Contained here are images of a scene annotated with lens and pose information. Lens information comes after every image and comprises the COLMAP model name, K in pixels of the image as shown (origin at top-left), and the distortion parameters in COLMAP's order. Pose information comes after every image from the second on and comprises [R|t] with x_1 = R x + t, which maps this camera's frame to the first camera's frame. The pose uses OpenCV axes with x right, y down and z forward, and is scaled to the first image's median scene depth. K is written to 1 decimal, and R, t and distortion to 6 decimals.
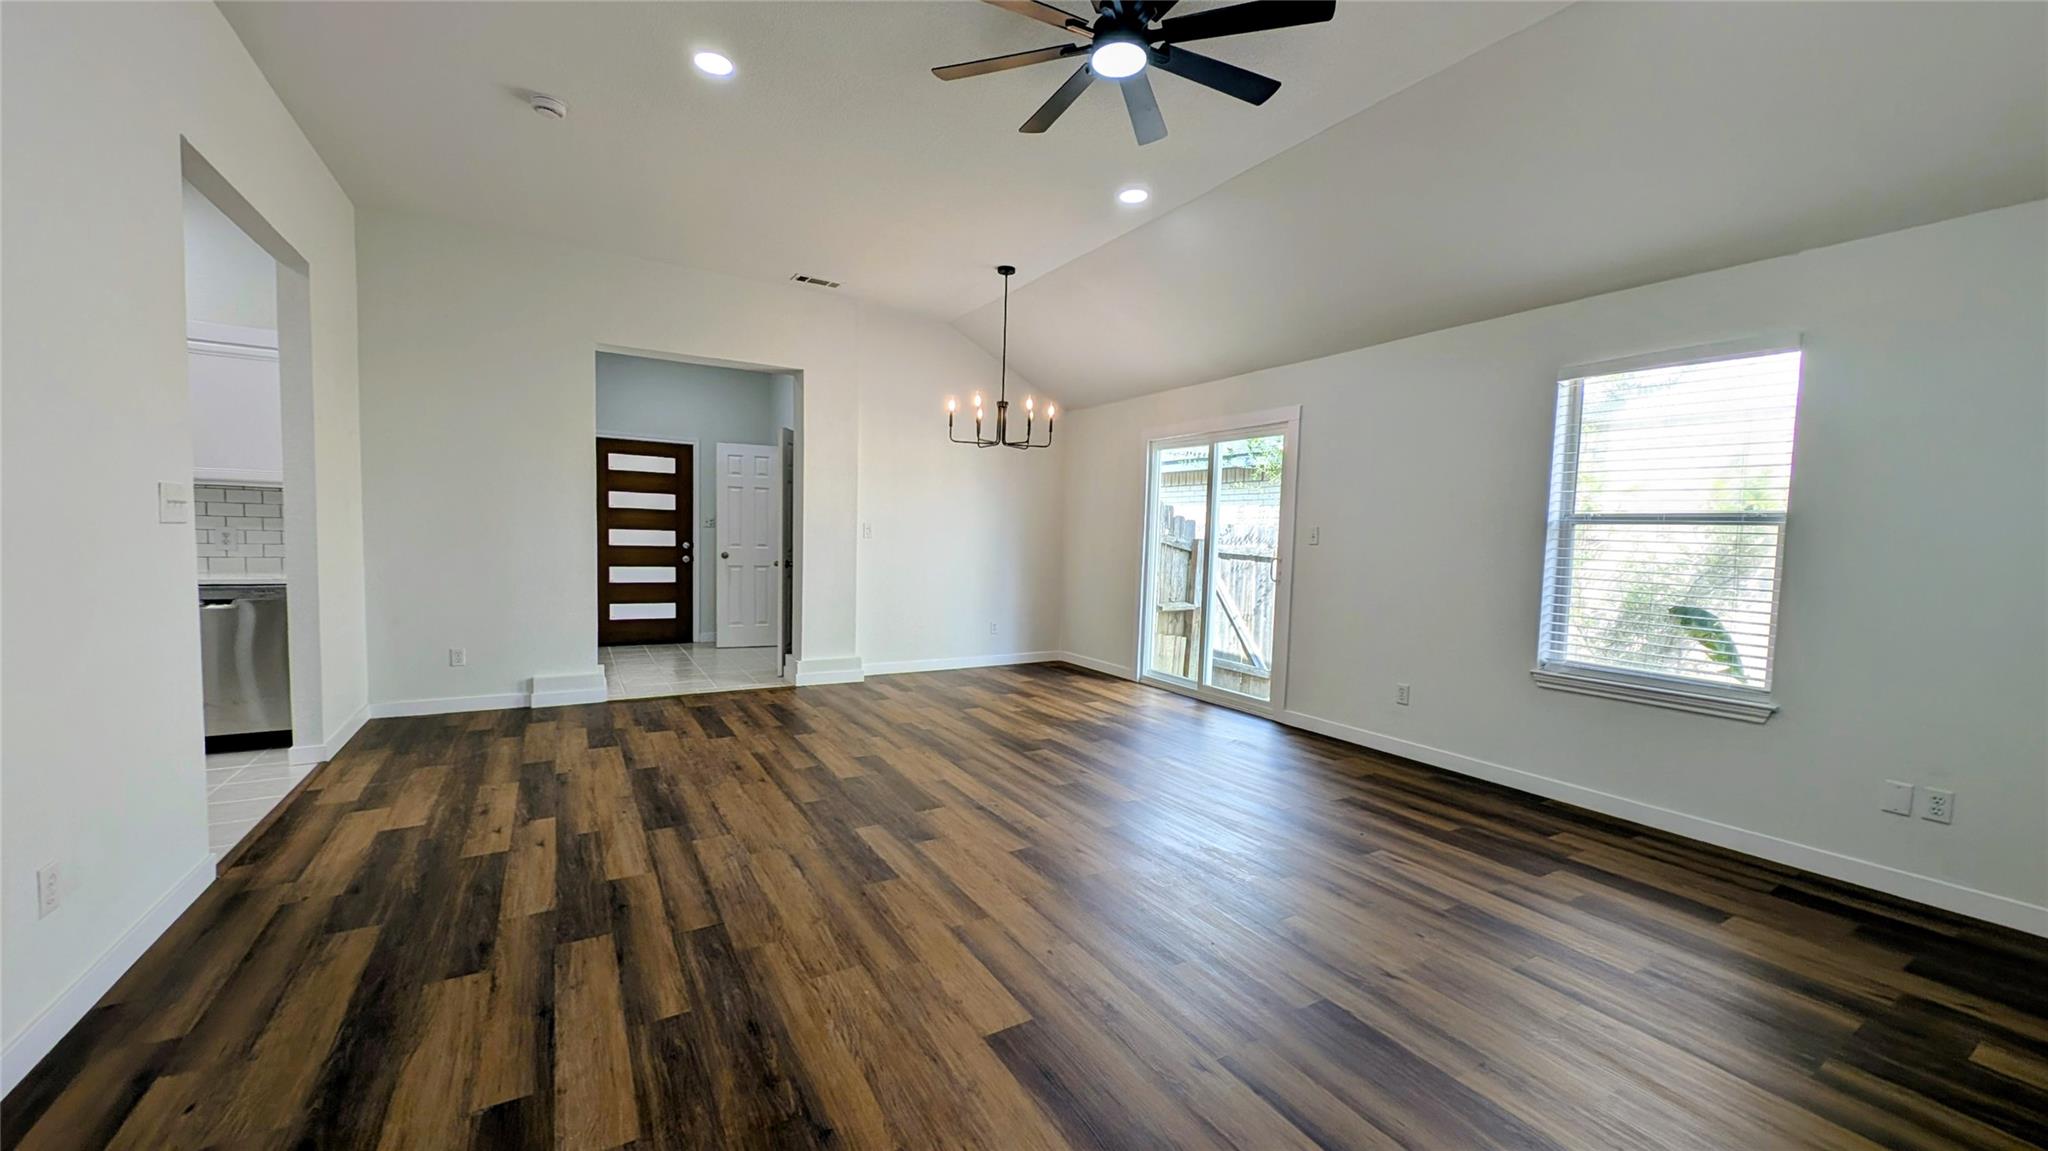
lens RADIAL K [[776.3, 0, 1028.0], [0, 776.3, 579.1], [0, 0, 1]] dist [0.007664, -0.003652]
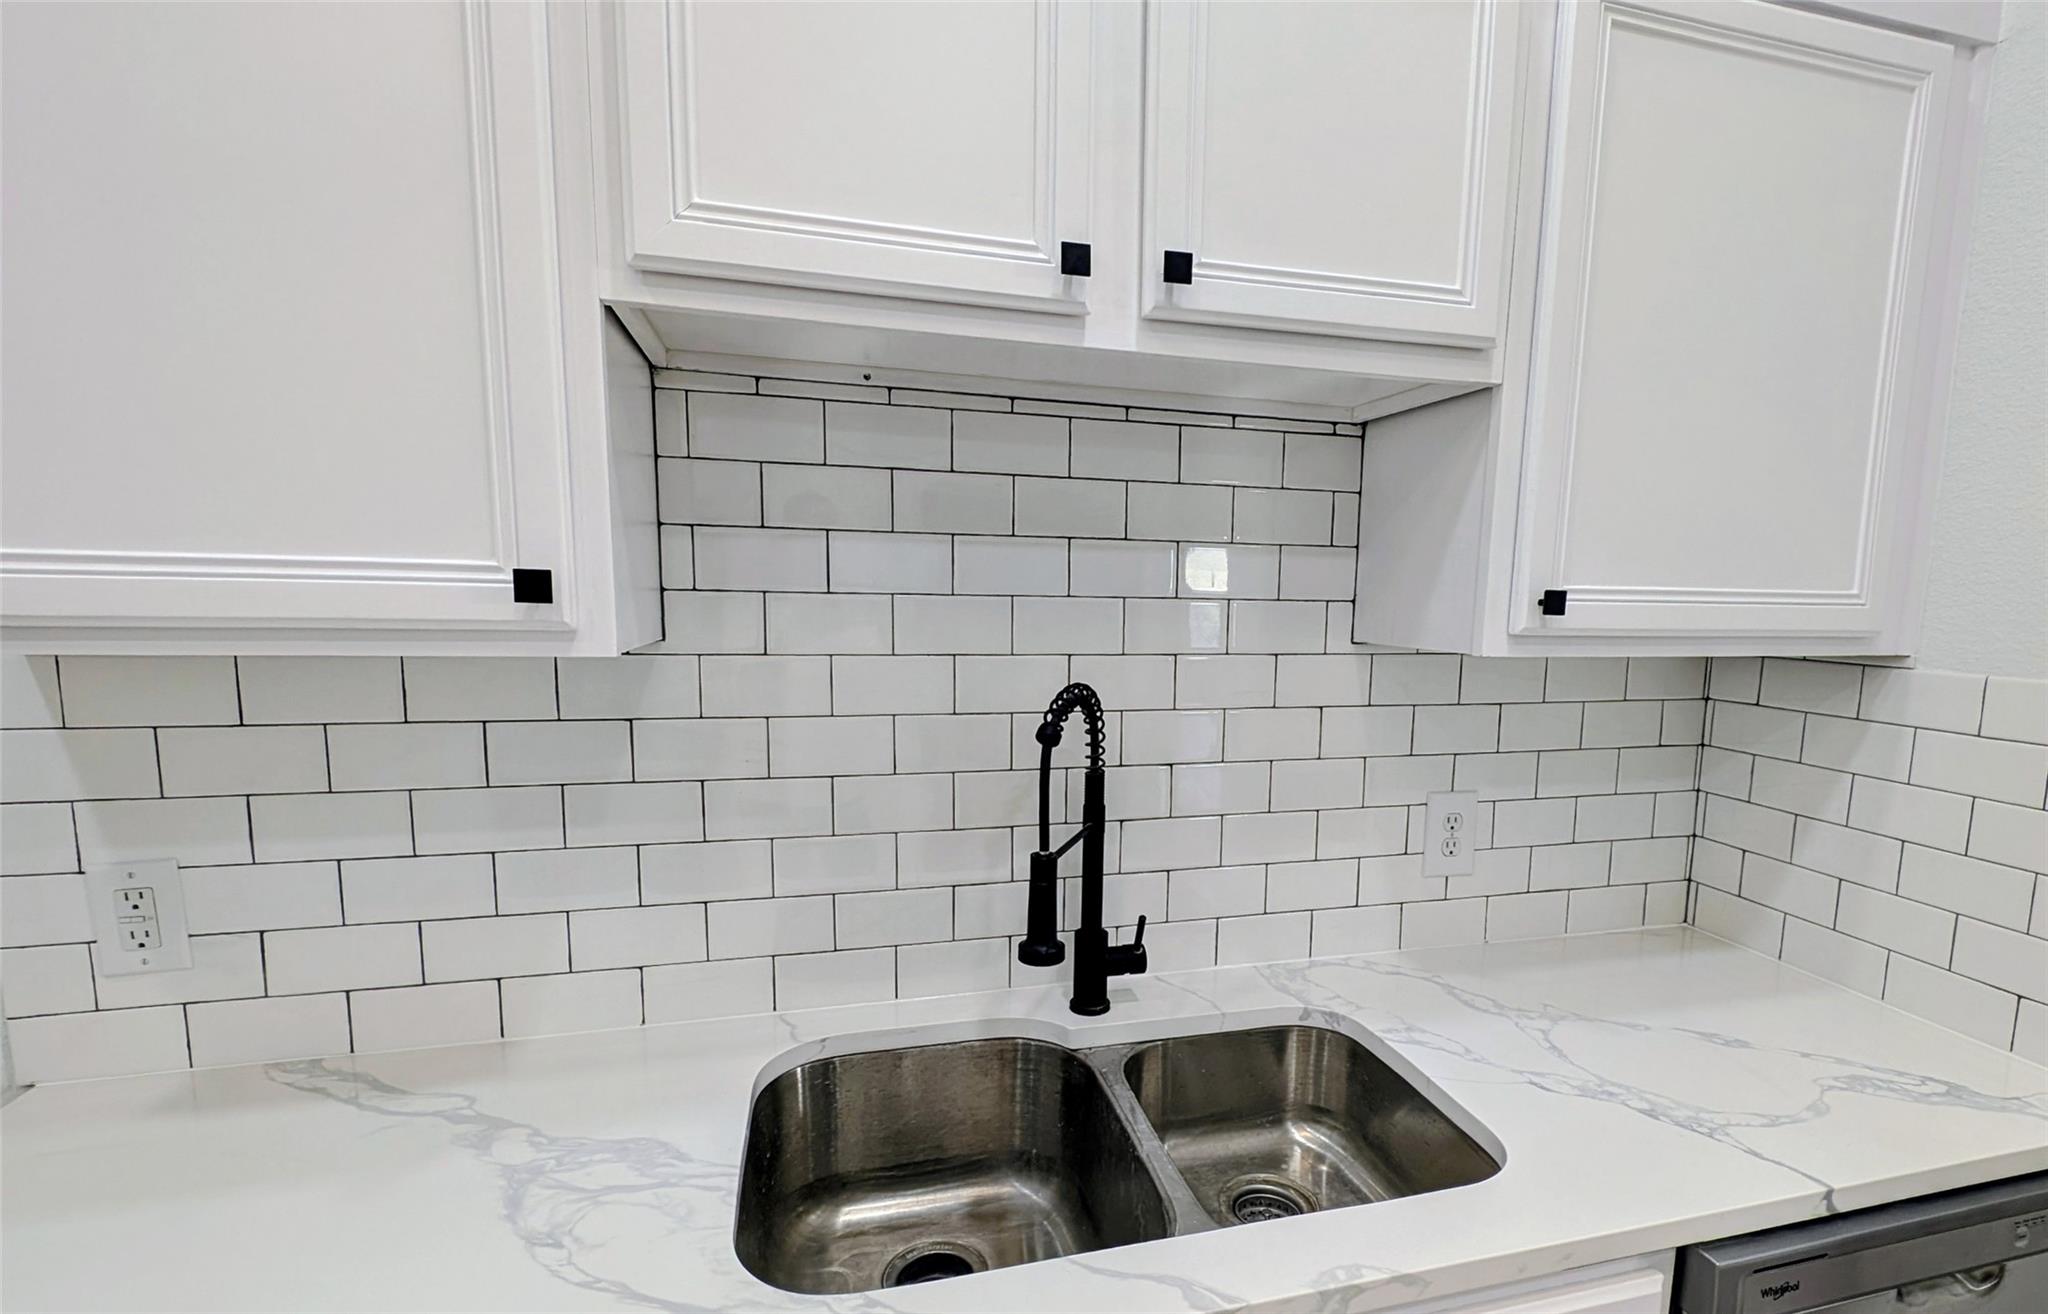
lens RADIAL K [[970.9, 0, 1102.2], [0, 970.9, 721.9], [0, 0, 1]] dist [0.003674, -0.000145]
pose [[0.965998, 0.020477, -0.257738, -1.104251], [-0.004375, 0.998011, 0.062890, -0.117237], [0.258514, -0.059624, 0.964166, 0.671643]]
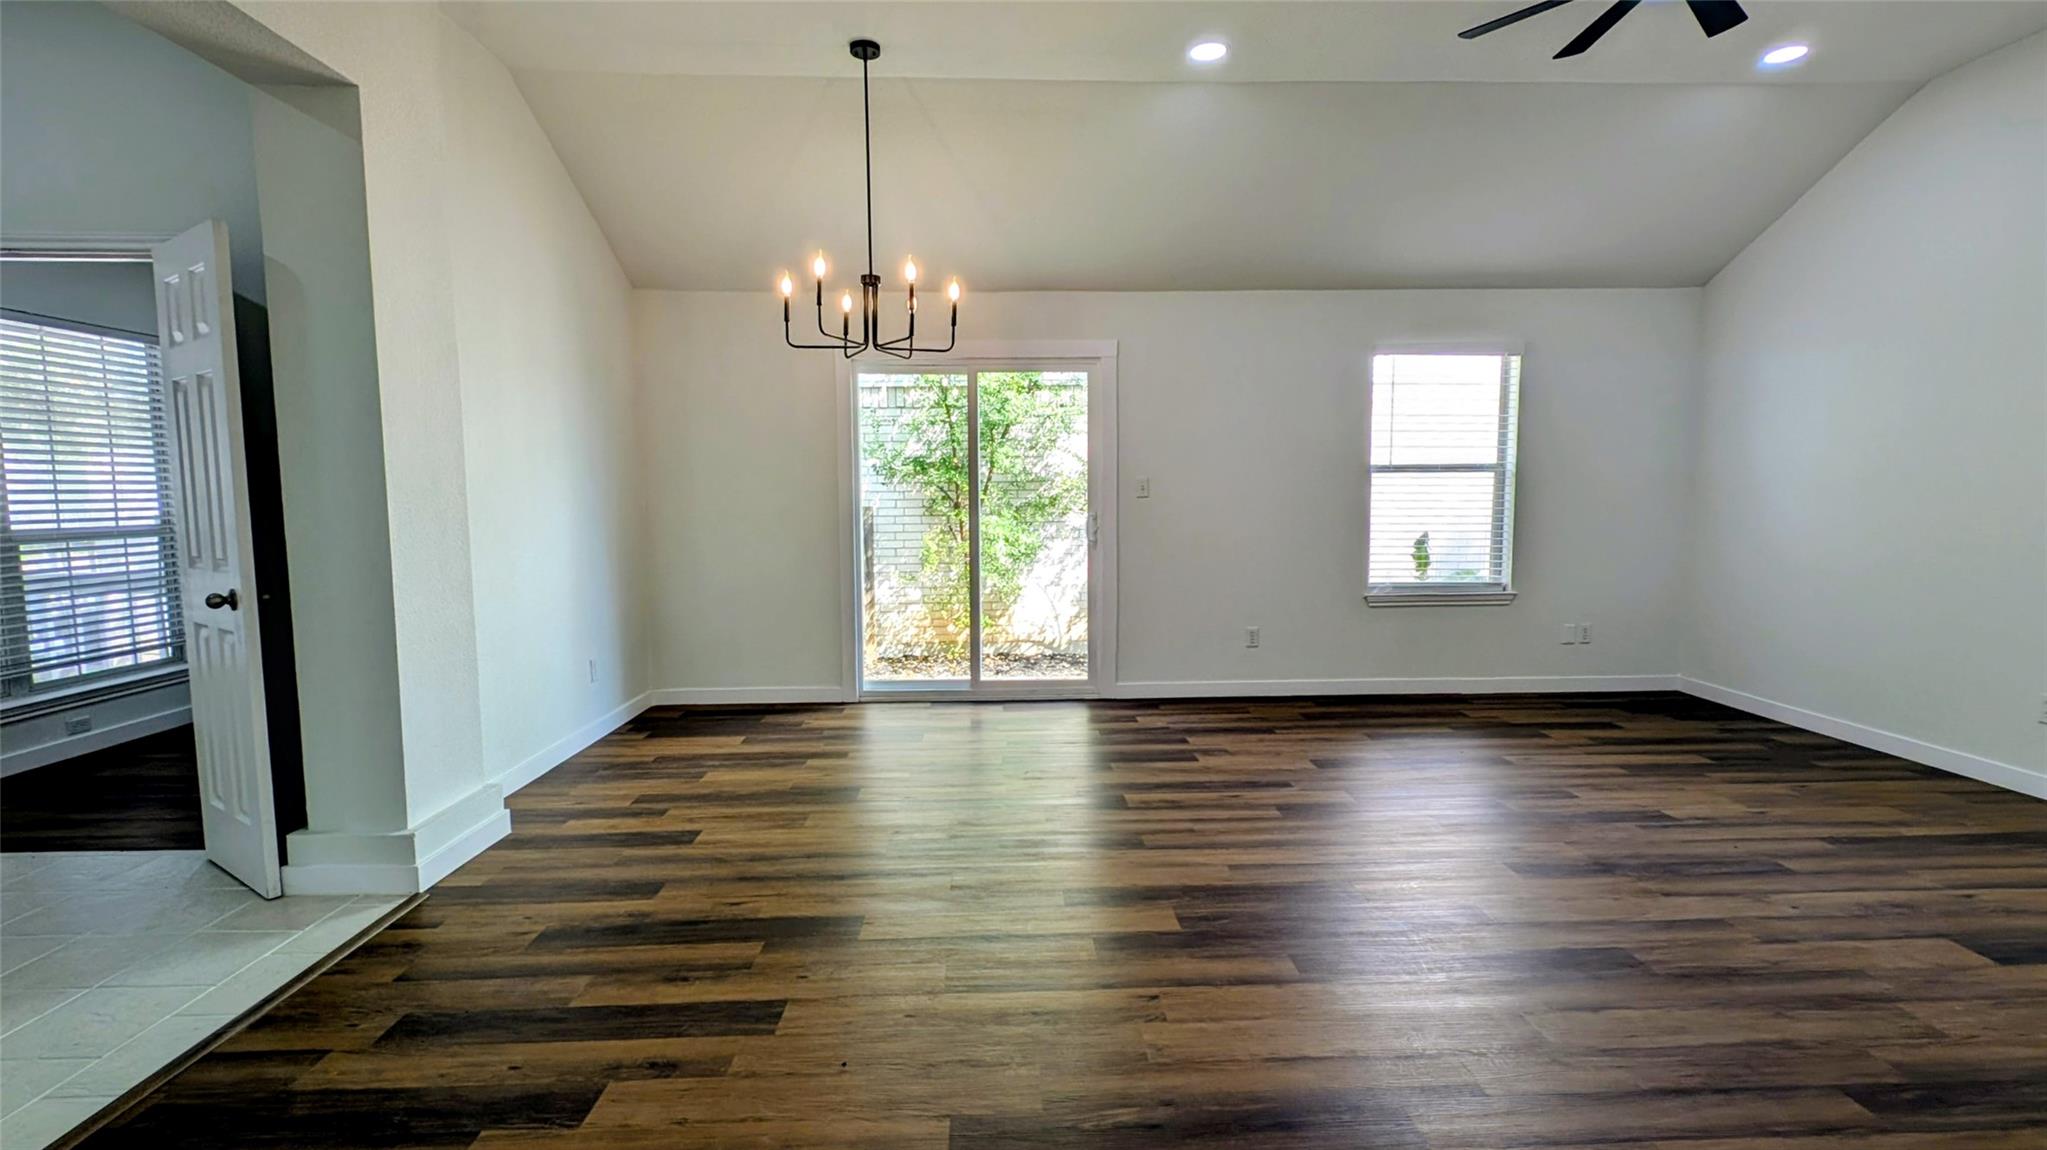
lens RADIAL K [[926.9, 0, 1026.7], [0, 926.9, 579.0], [0, 0, 1]] dist [0.003188, 0.000052]
pose [[0.481778, -0.107266, 0.869703, -0.787296], [0.073268, 0.993935, 0.082002, -0.058657], [-0.873225, 0.024215, 0.486715, 0.696283]]
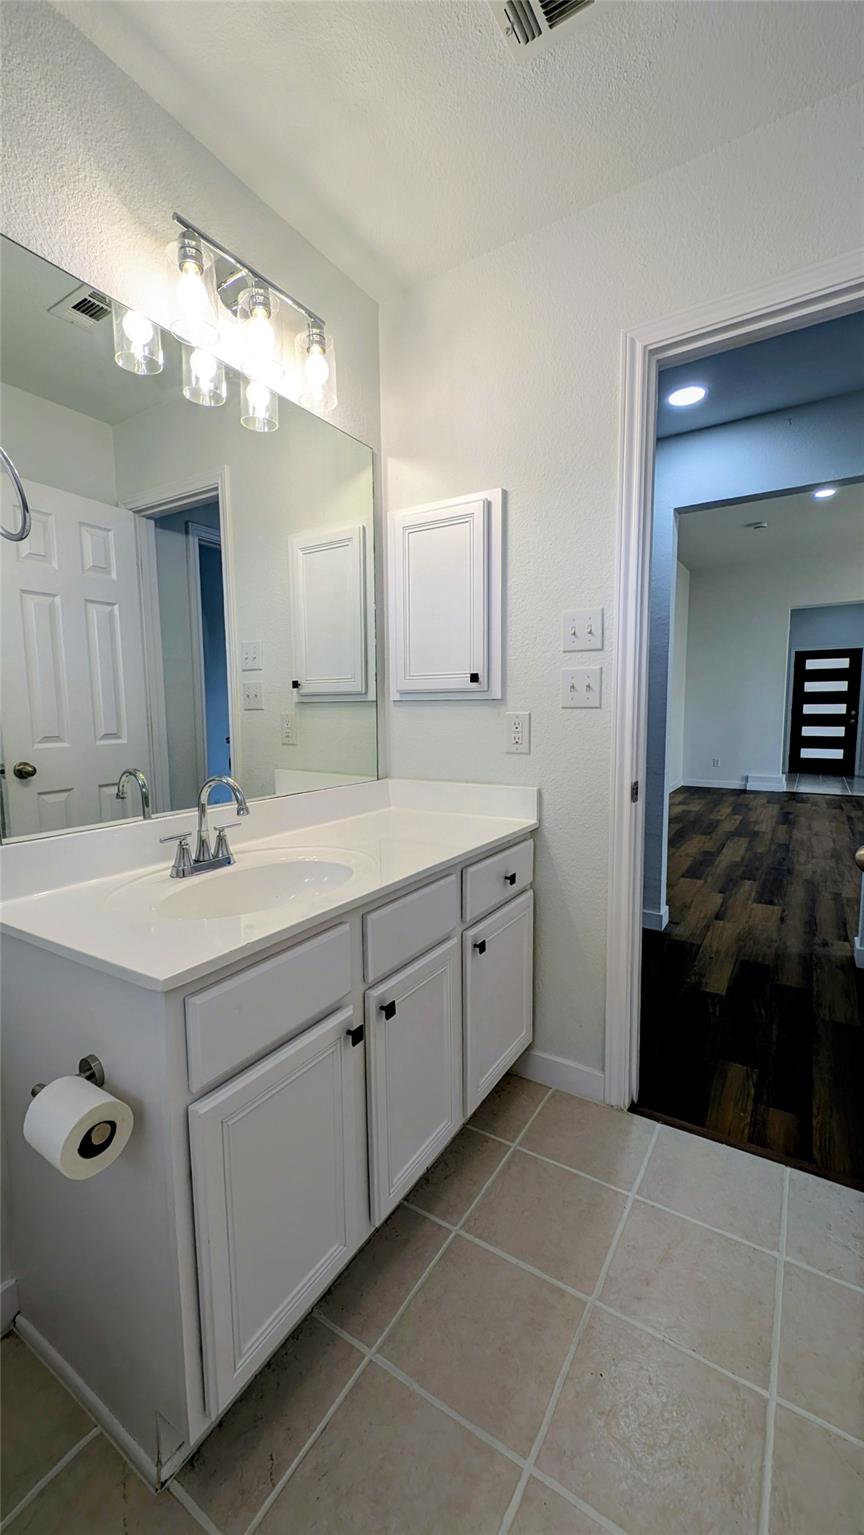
lens RADIAL K [[592.1, 0, 432.0], [0, 592.1, 767.5], [0, 0, 1]] dist [0.008535, -0.004027]
pose [[0.449110, 0.054619, -0.891805, 0.483092], [-0.032960, 0.998463, 0.044552, 0.078053], [0.892868, 0.009385, 0.450220, -0.568434]]
